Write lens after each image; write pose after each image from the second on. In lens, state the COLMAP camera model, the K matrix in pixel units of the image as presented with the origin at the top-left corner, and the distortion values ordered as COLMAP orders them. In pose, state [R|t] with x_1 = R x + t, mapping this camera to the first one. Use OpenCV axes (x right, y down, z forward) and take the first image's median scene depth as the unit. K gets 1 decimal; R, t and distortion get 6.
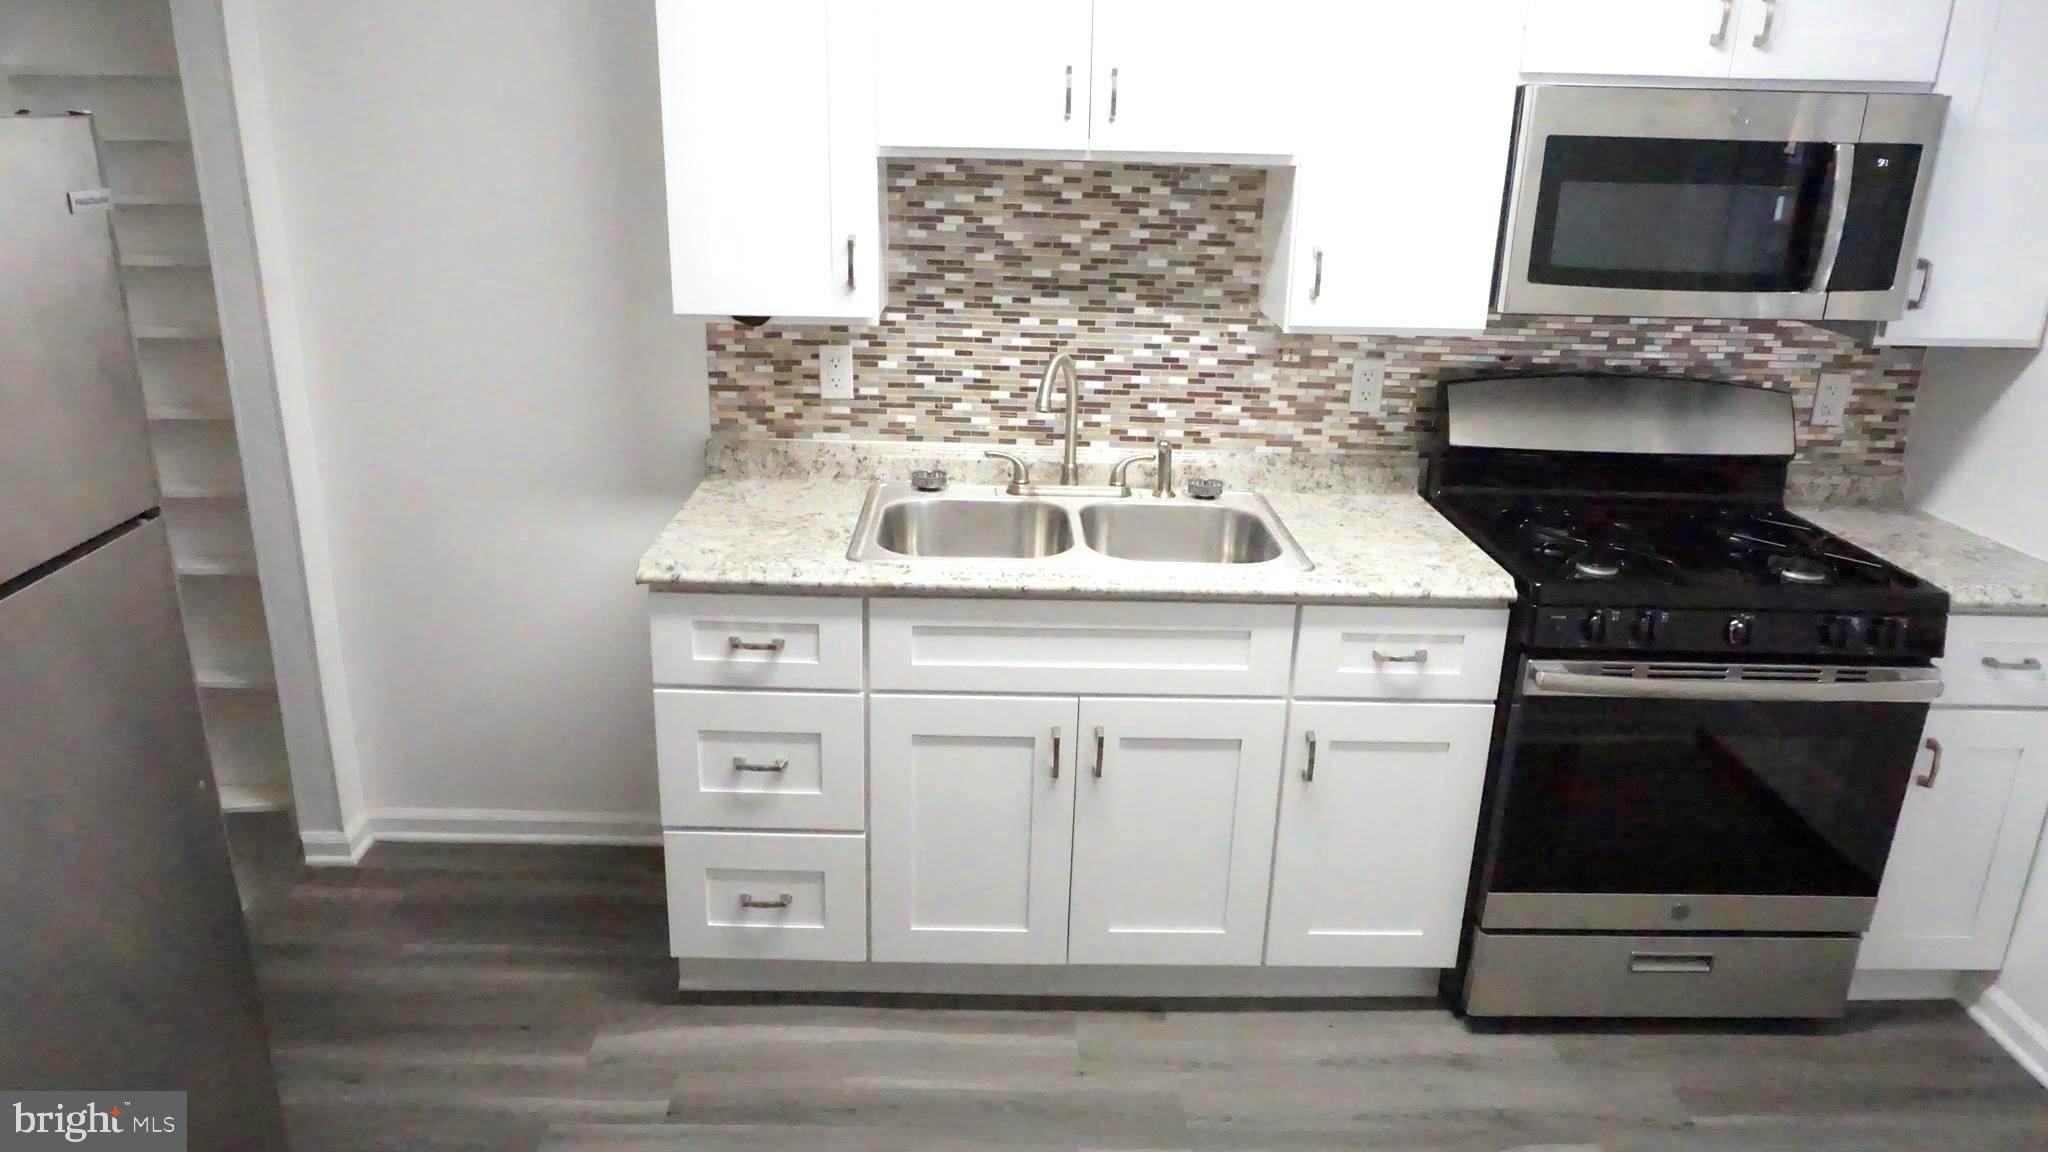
lens RADIAL K [[1369.0, 0, 1024.0], [0, 1369.0, 576.0], [0, 0, 1]] dist [-0.052845, 0.045944]
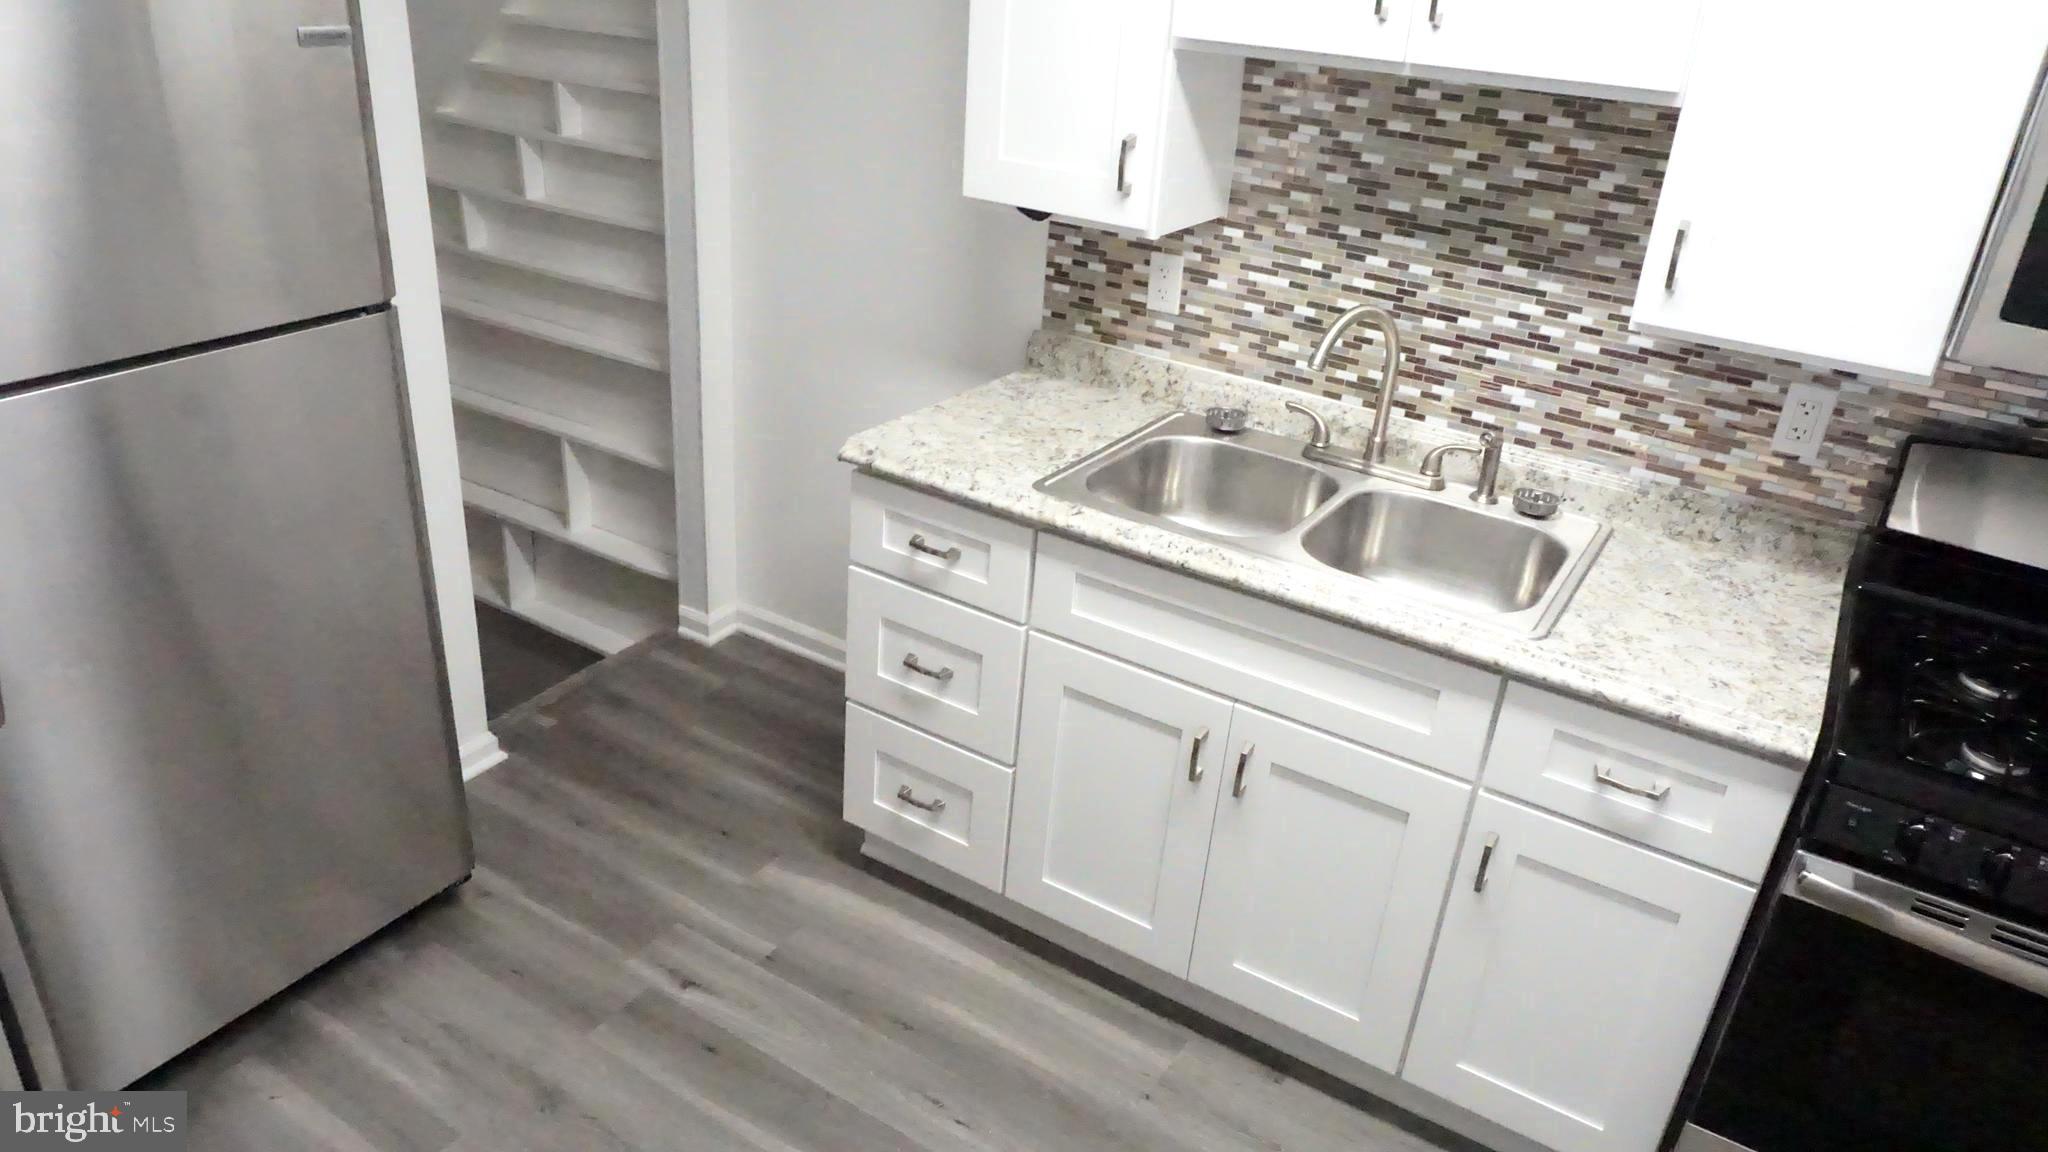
lens RADIAL K [[1369.0, 0, 1024.0], [0, 1369.0, 576.0], [0, 0, 1]] dist [-0.052845, 0.045944]
pose [[0.834507, 0.265456, -0.482837, 0.279384], [-0.220397, 0.963956, 0.149047, -0.075941], [0.504999, -0.017965, 0.862933, 0.159359]]
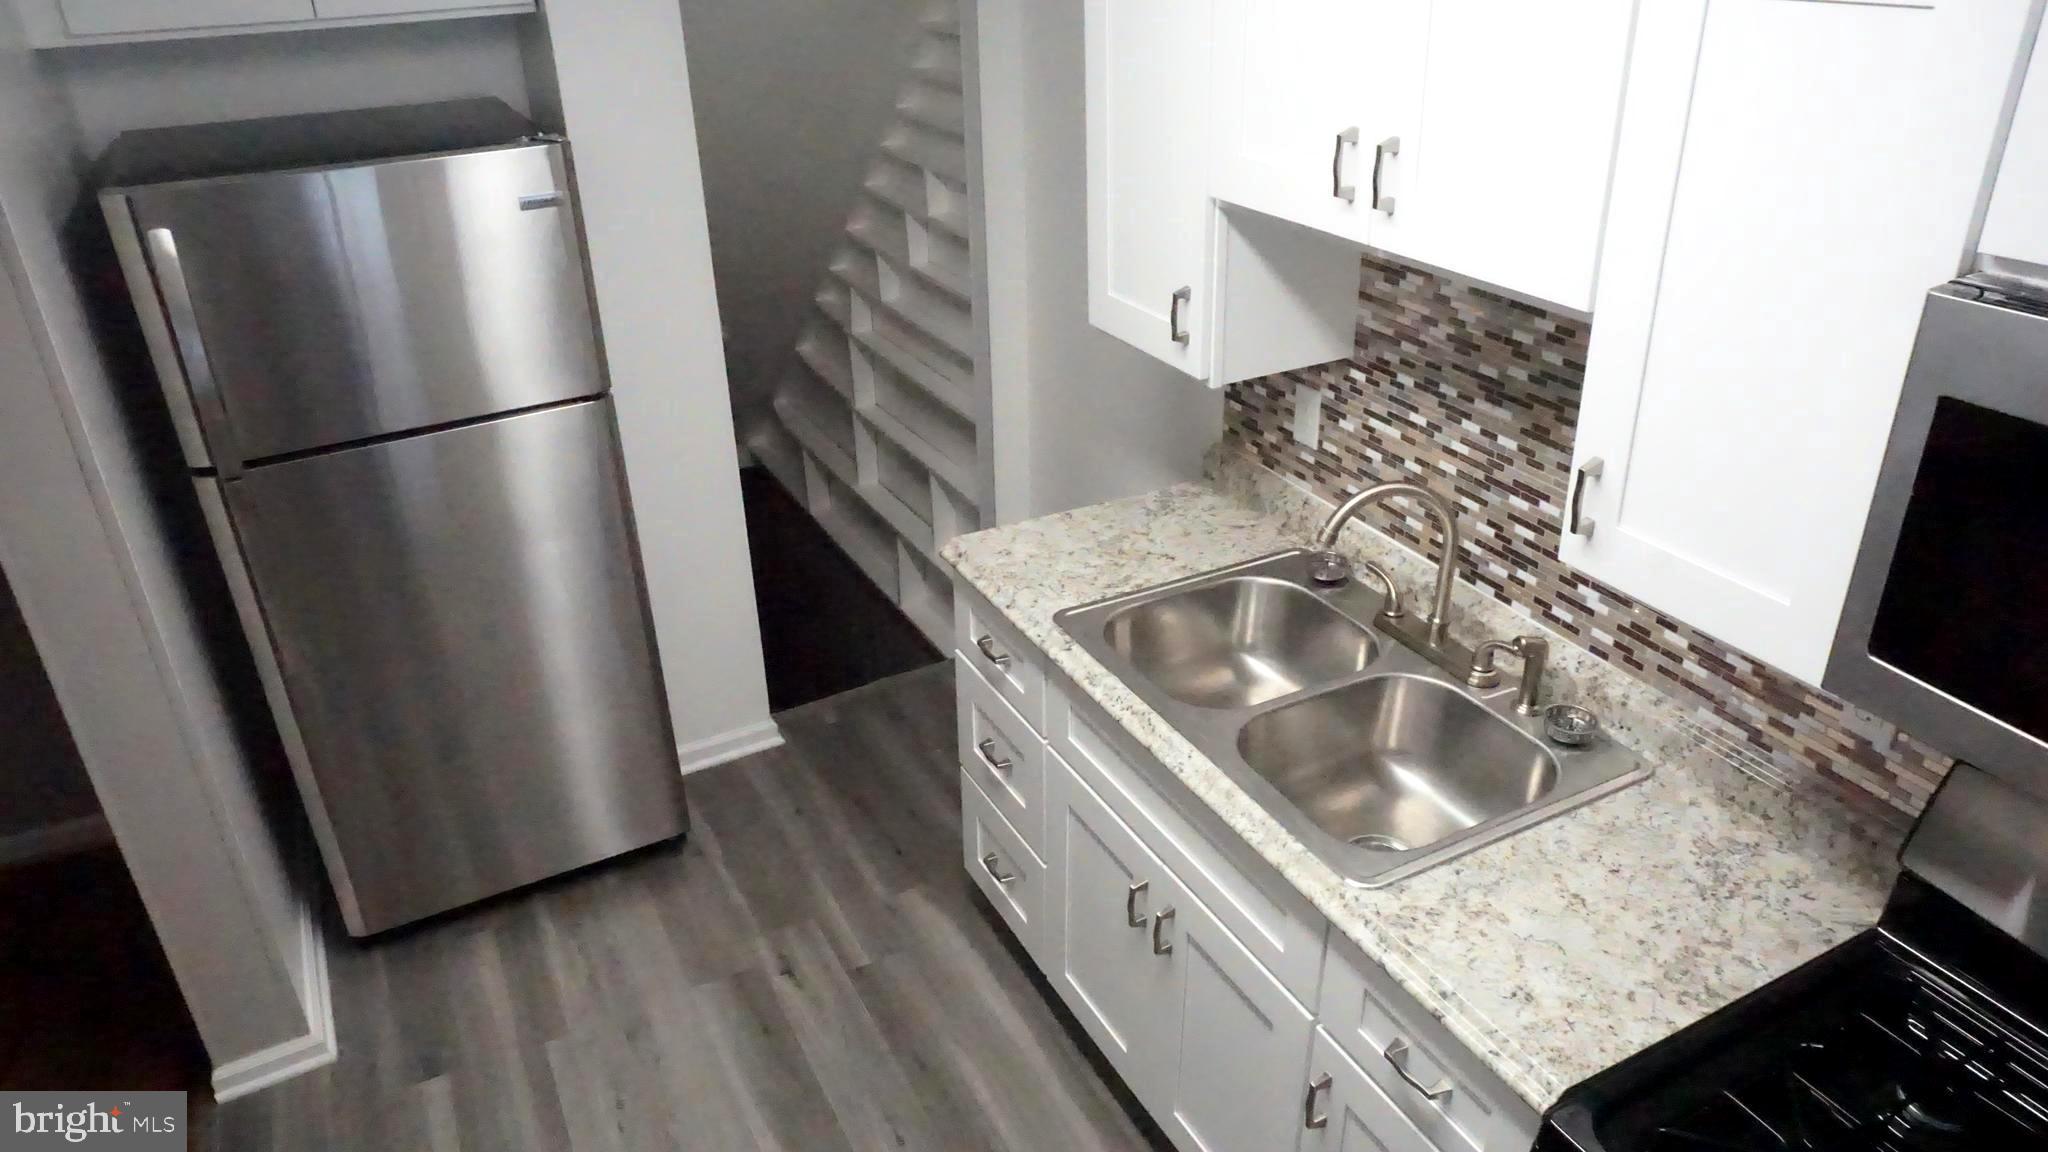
lens RADIAL K [[1369.0, 0, 1024.0], [0, 1369.0, 576.0], [0, 0, 1]] dist [-0.052845, 0.045944]
pose [[0.446766, 0.380809, -0.809558, 0.544603], [-0.258160, 0.921269, 0.290888, -0.266320], [0.856594, 0.079037, 0.509902, 0.397180]]
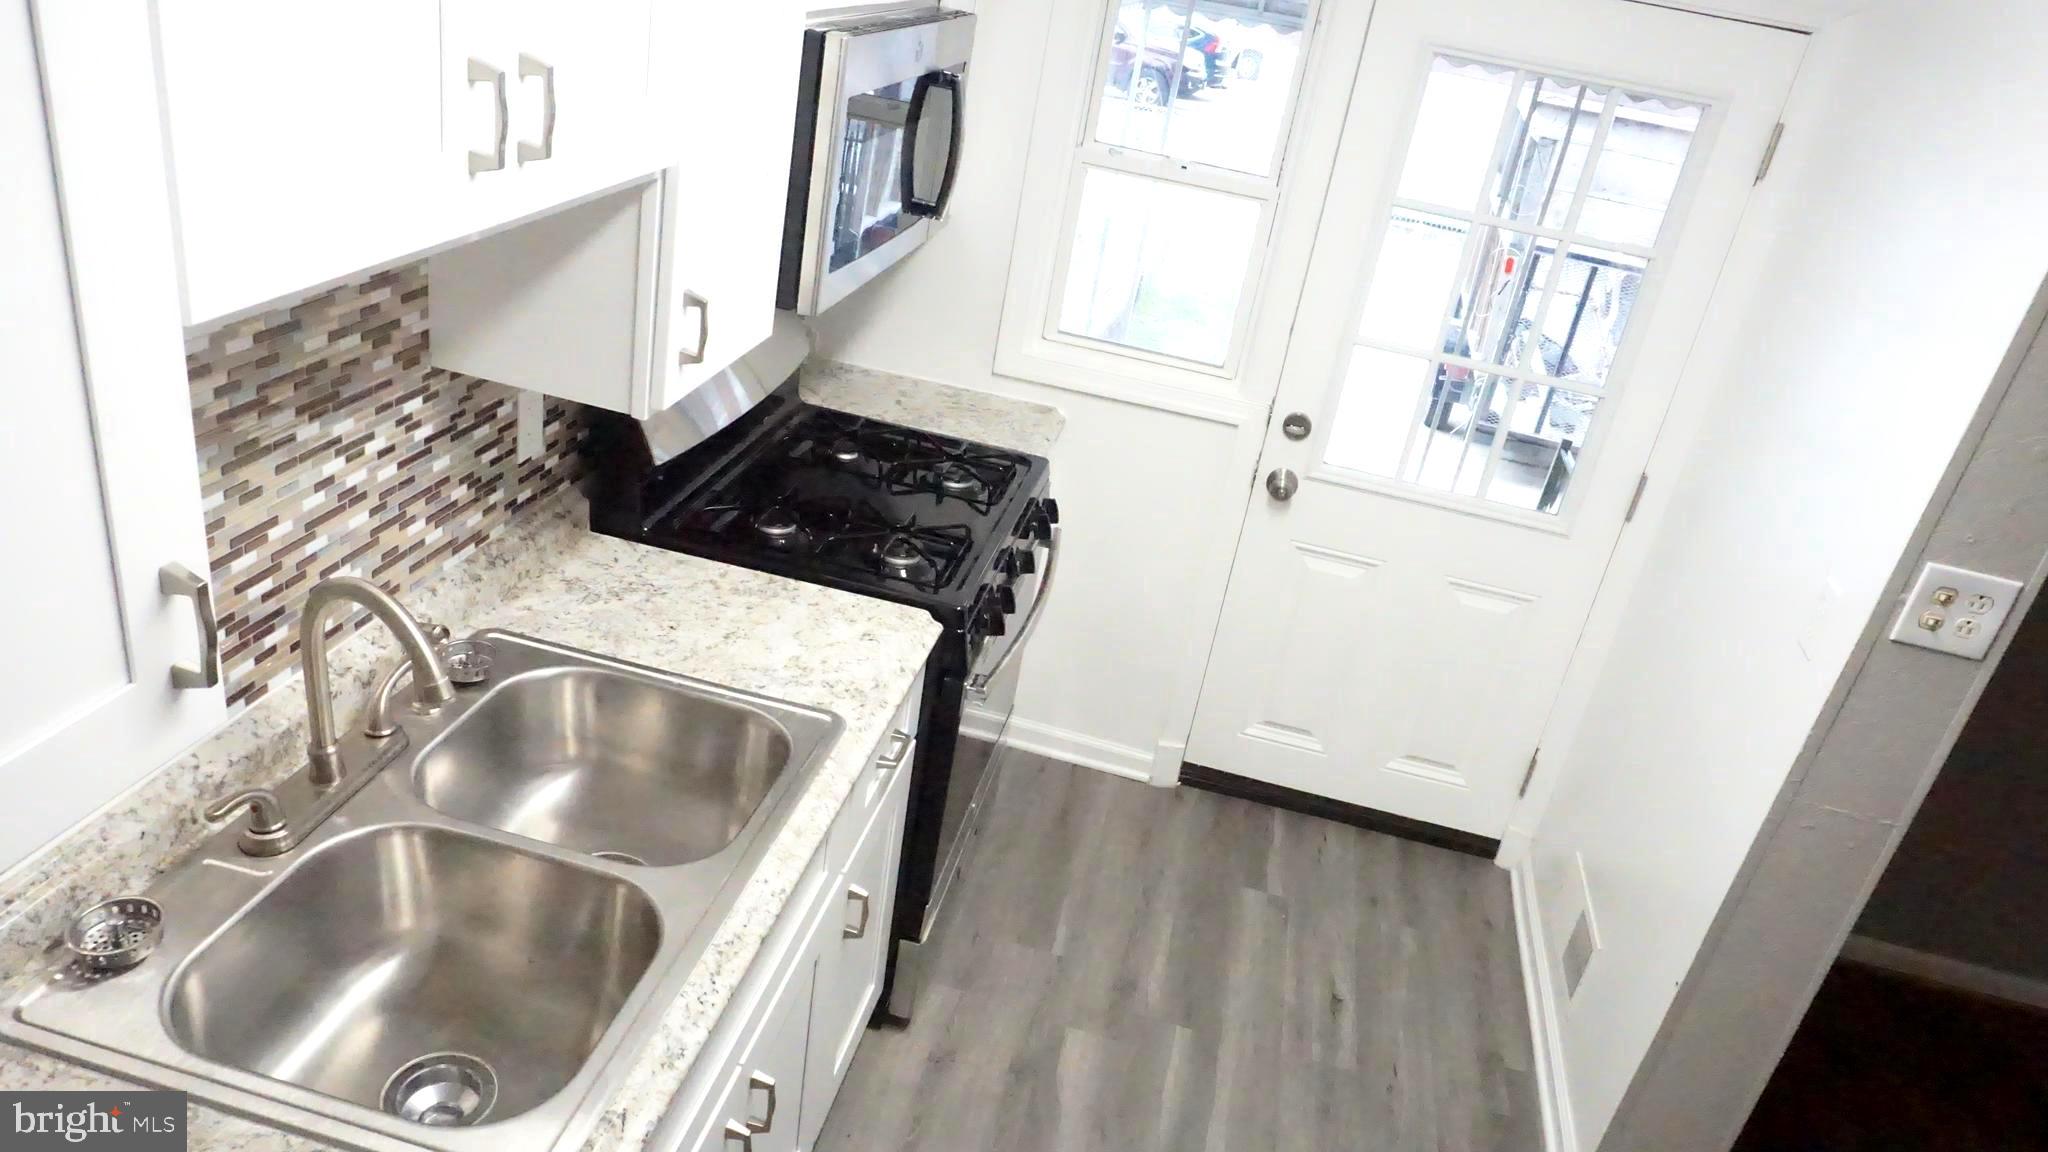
lens RADIAL K [[1369.0, 0, 1024.0], [0, 1369.0, 576.0], [0, 0, 1]] dist [-0.052845, 0.045944]
pose [[0.223491, -0.421004, 0.879095, -0.347398], [0.167302, 0.905092, 0.390921, -0.304358], [-0.960241, 0.059707, 0.272715, 0.578532]]
